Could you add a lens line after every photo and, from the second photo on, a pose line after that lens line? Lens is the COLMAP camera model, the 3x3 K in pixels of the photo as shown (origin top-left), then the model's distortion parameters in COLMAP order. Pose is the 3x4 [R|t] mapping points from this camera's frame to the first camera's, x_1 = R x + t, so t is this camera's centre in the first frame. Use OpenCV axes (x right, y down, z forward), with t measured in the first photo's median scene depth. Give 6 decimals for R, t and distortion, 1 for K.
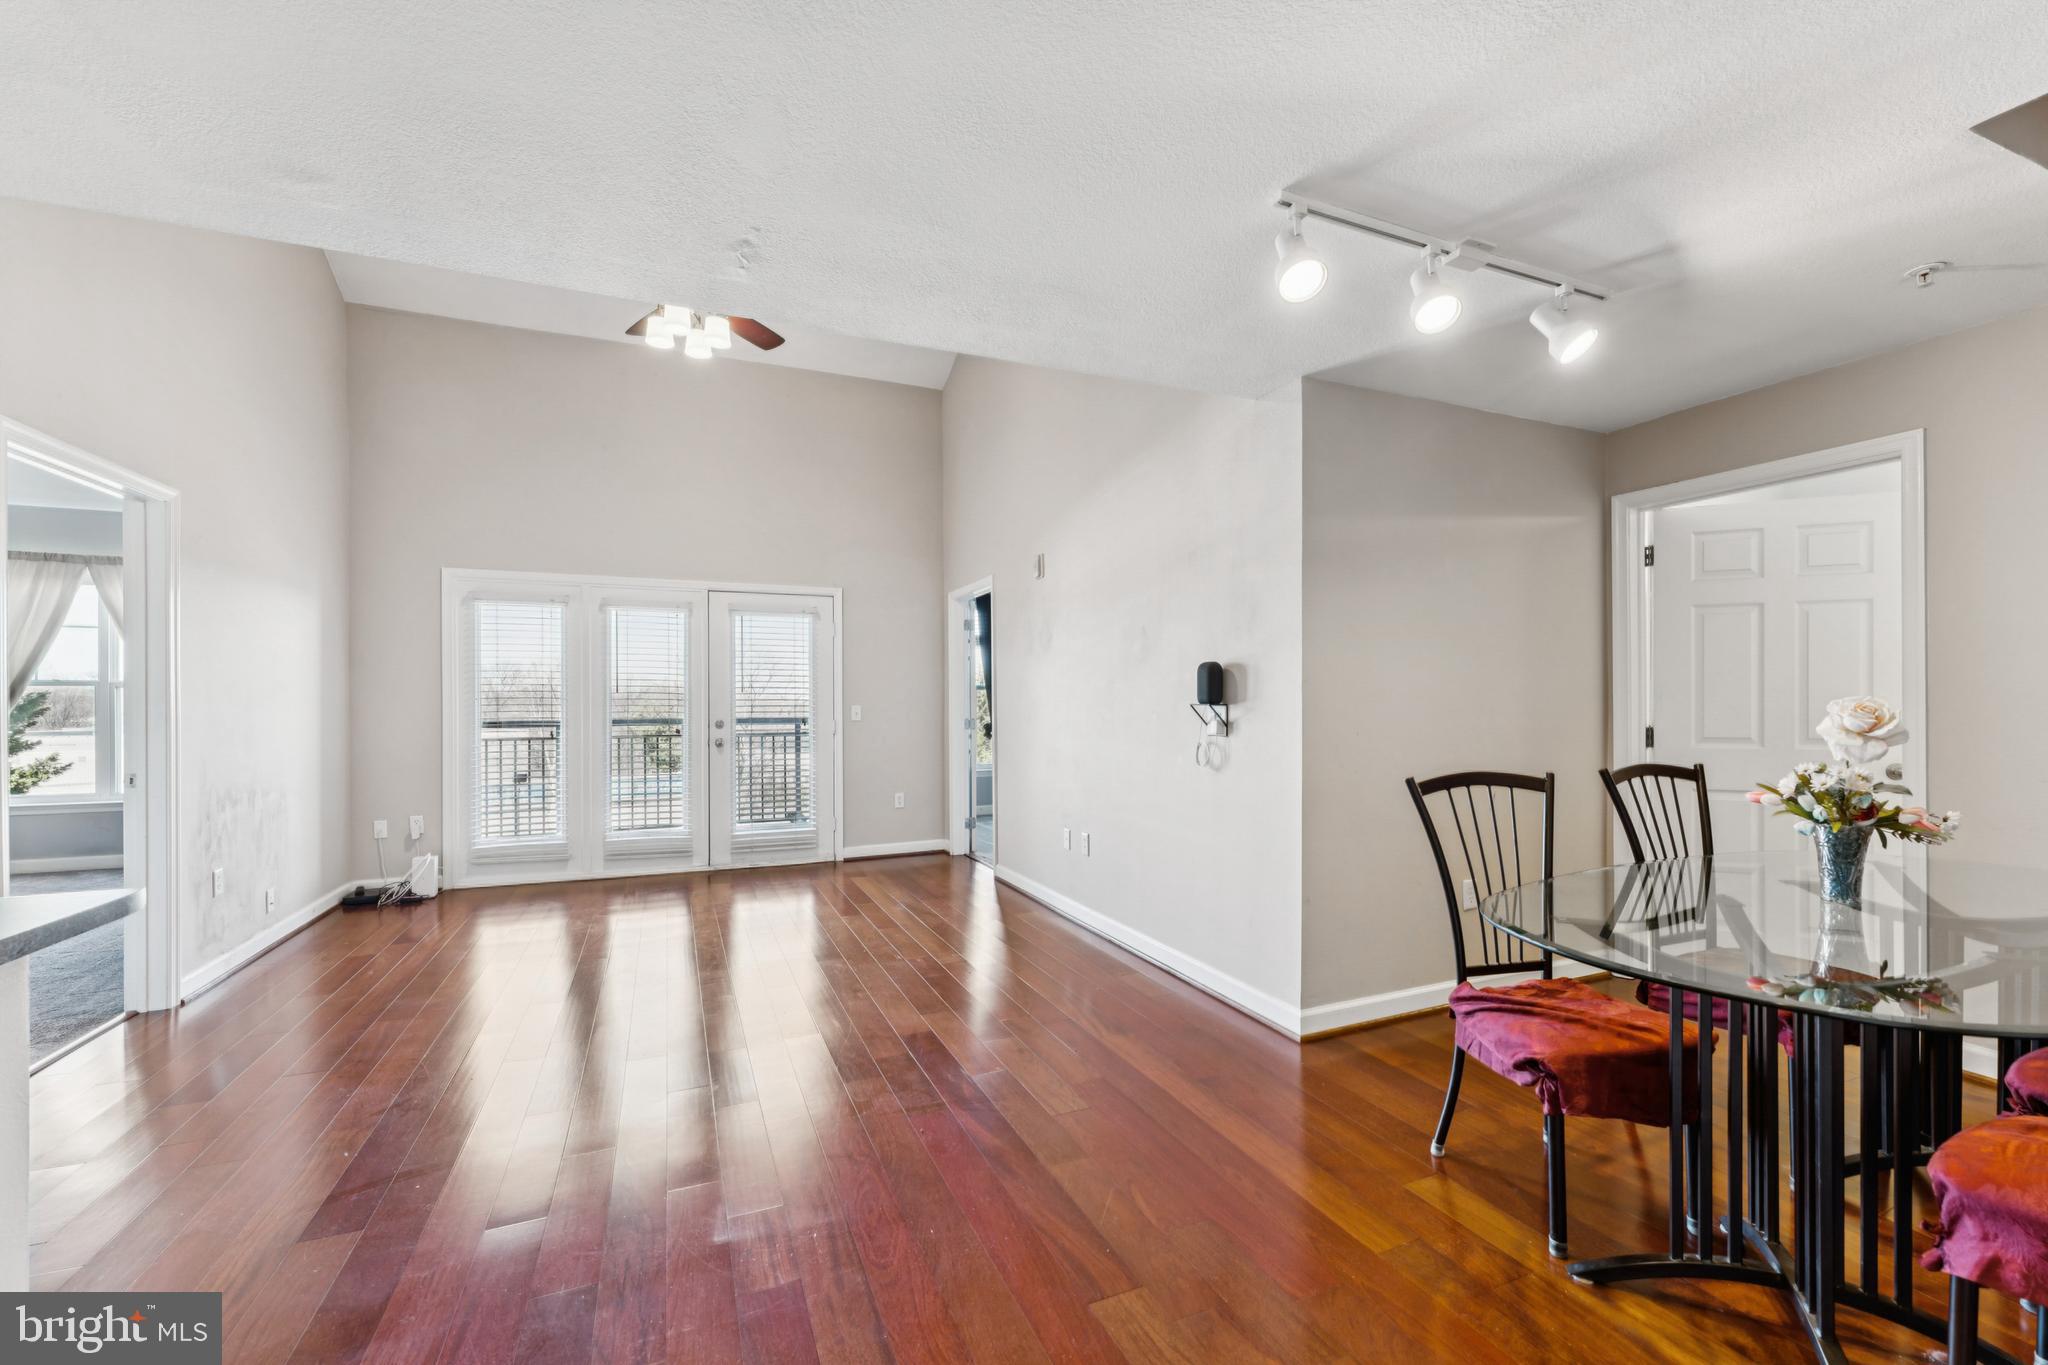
lens RADIAL K [[829.9, 0, 1036.4], [0, 829.9, 690.8], [0, 0, 1]] dist [-0.002264, -0.000416]
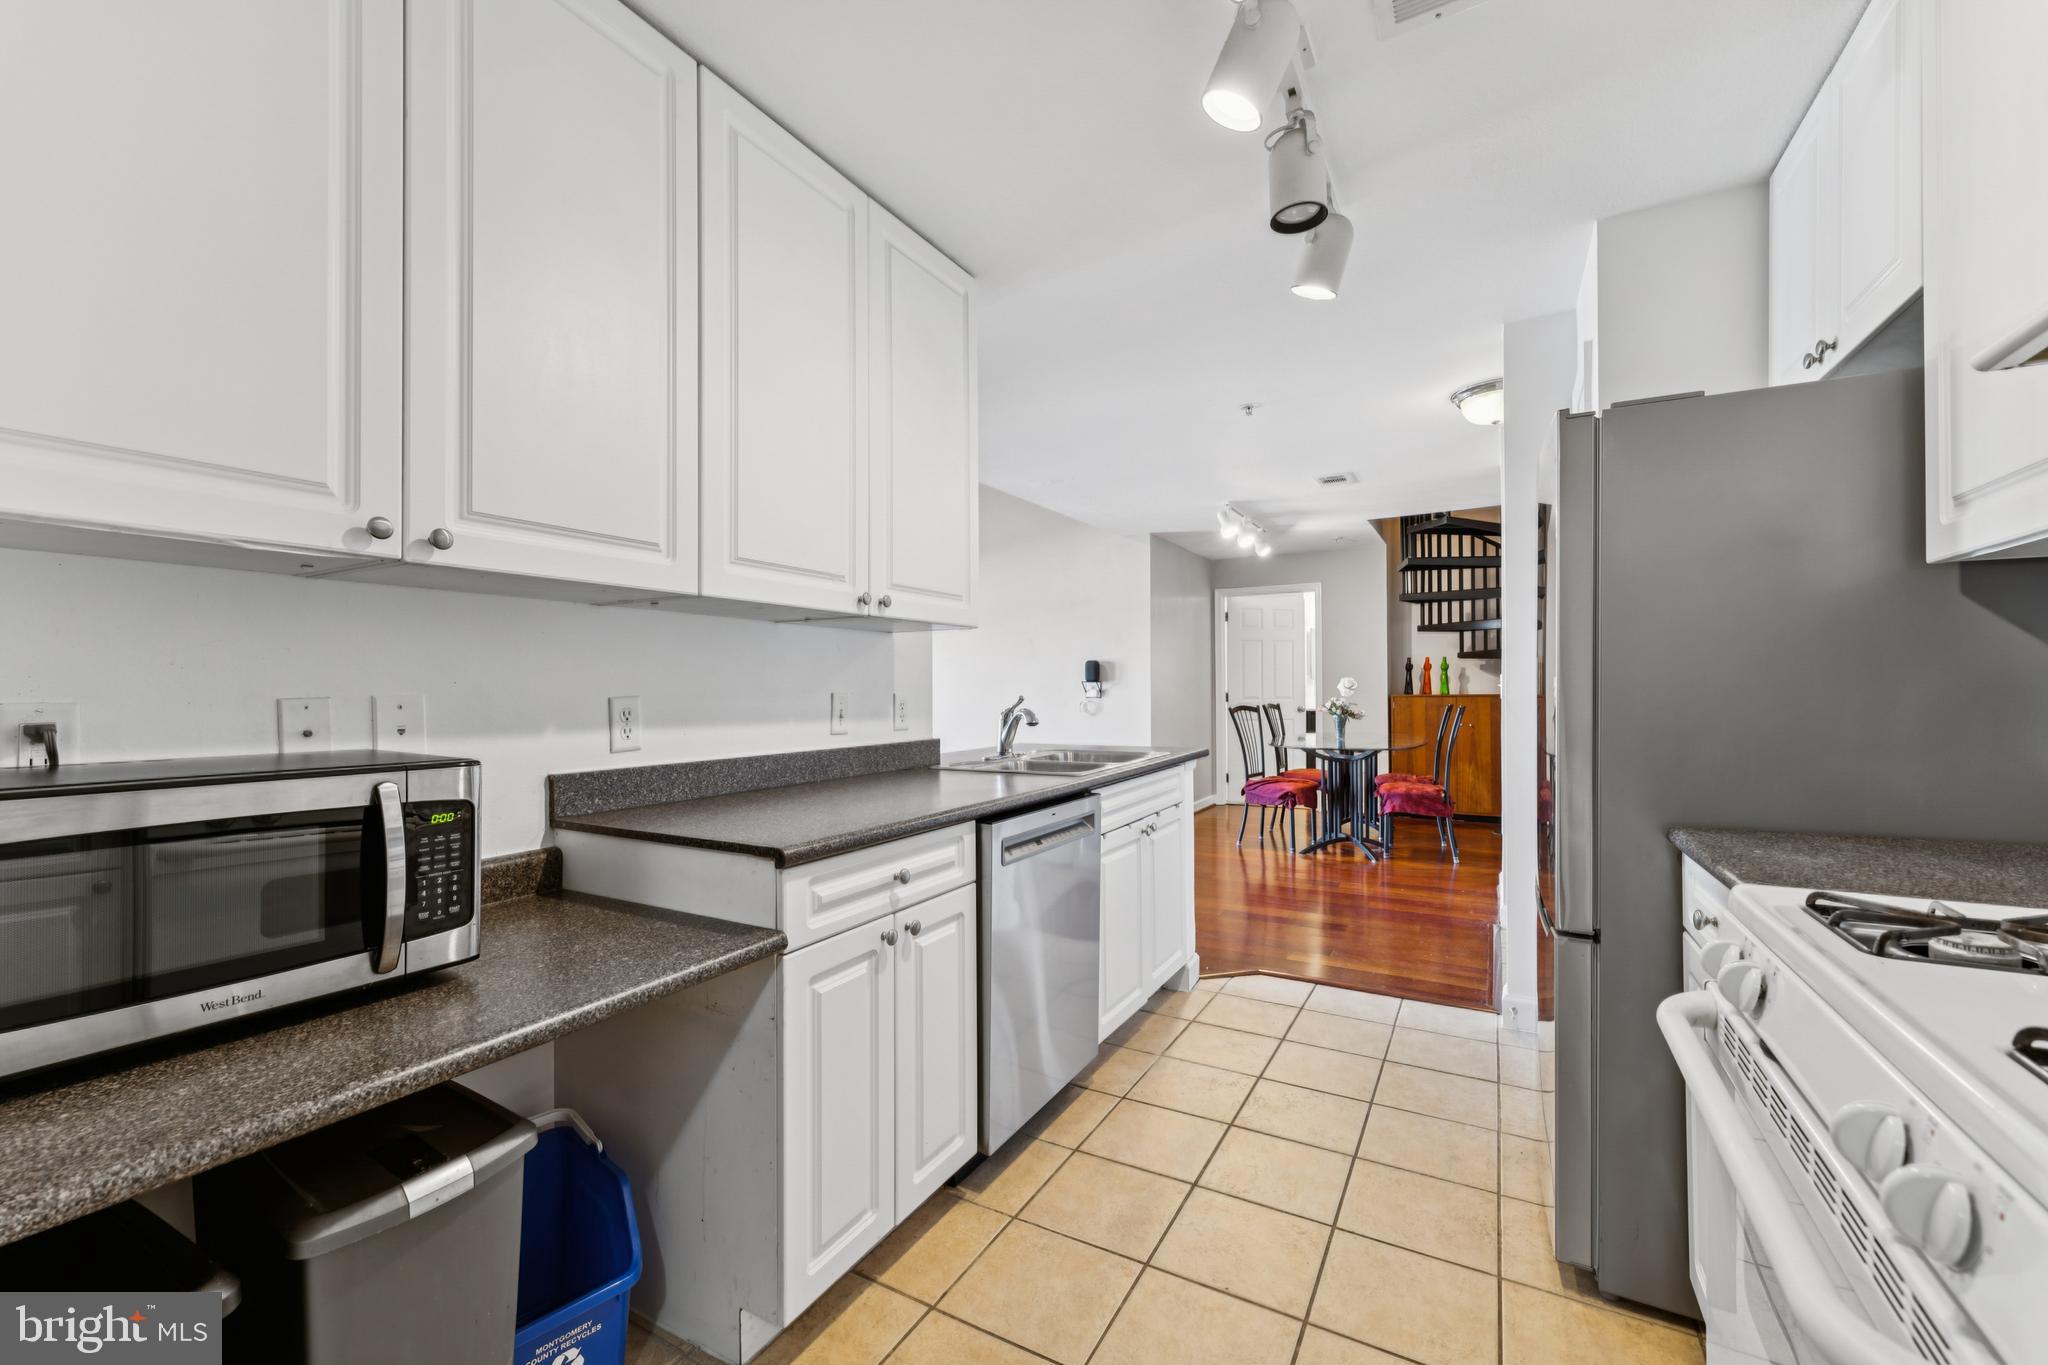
lens RADIAL K [[829.9, 0, 1003.5], [0, 829.9, 685.0], [0, 0, 1]] dist [-0.002264, -0.000416]
pose [[0.808400, 0.002603, 0.588628, -1.171554], [-0.006339, 0.999971, 0.004284, 0.017102], [-0.588600, -0.007194, 0.808393, -0.503464]]
